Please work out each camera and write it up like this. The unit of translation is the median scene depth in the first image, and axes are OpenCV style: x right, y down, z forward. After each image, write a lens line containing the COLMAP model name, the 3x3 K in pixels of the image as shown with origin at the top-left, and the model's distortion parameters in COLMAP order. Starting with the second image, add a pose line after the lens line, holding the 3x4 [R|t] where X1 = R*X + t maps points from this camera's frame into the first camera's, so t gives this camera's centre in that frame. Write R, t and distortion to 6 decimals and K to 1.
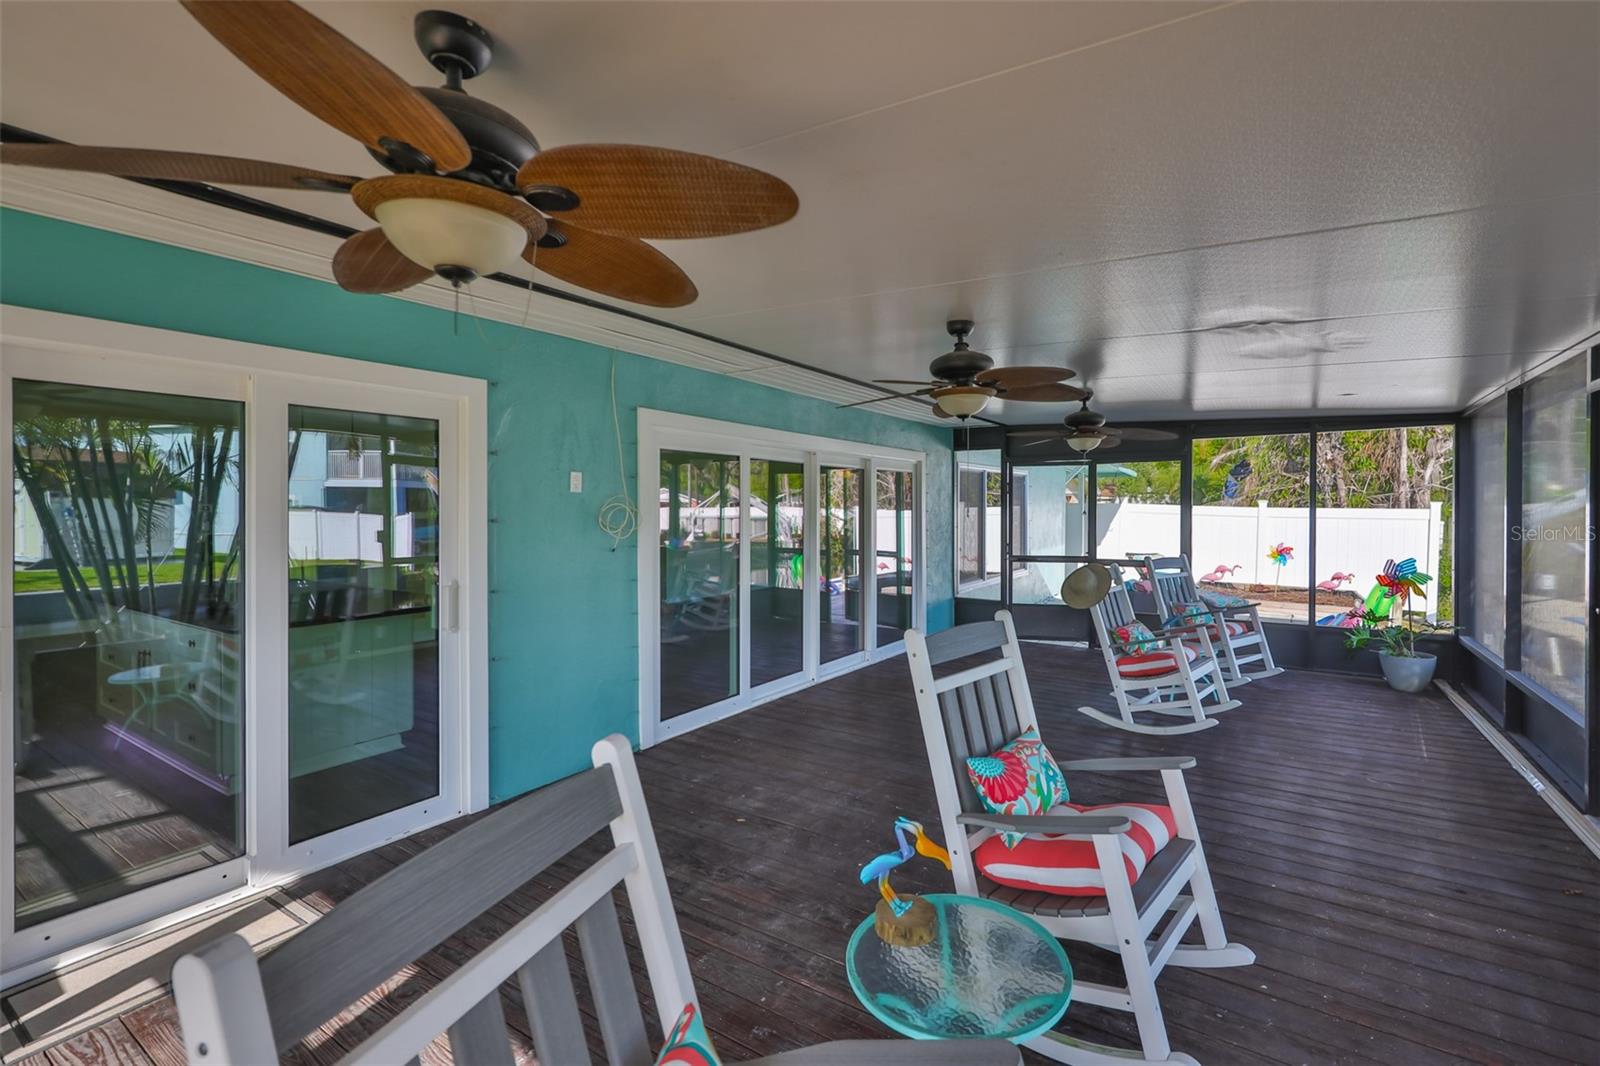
lens RADIAL K [[680.3, 0, 819.1], [0, 680.3, 519.0], [0, 0, 1]] dist [-0.000019, 0.000001]
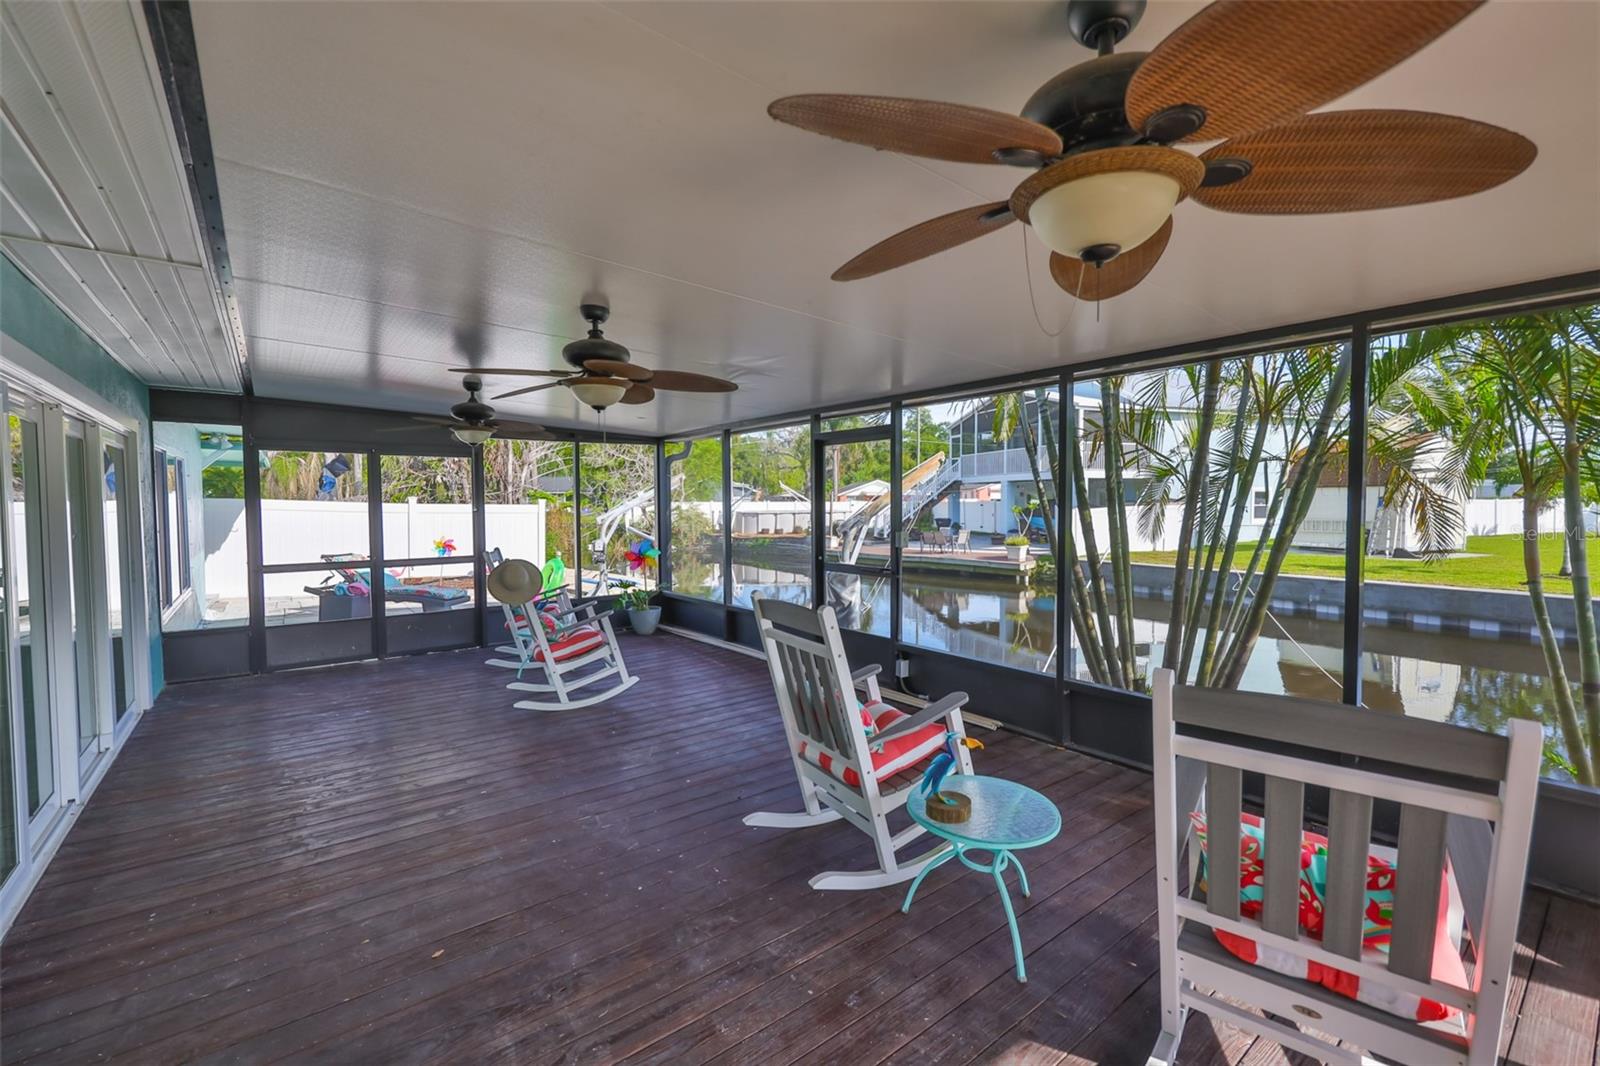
lens RADIAL K [[681.9, 0, 792.2], [0, 681.9, 540.3], [0, 0, 1]] dist [0.026180, -0.000191]
pose [[0.363028, -0.051495, 0.930354, -0.353074], [0.018201, 0.998673, 0.048174, -0.003517], [-0.931600, -0.000556, 0.363484, 0.231275]]
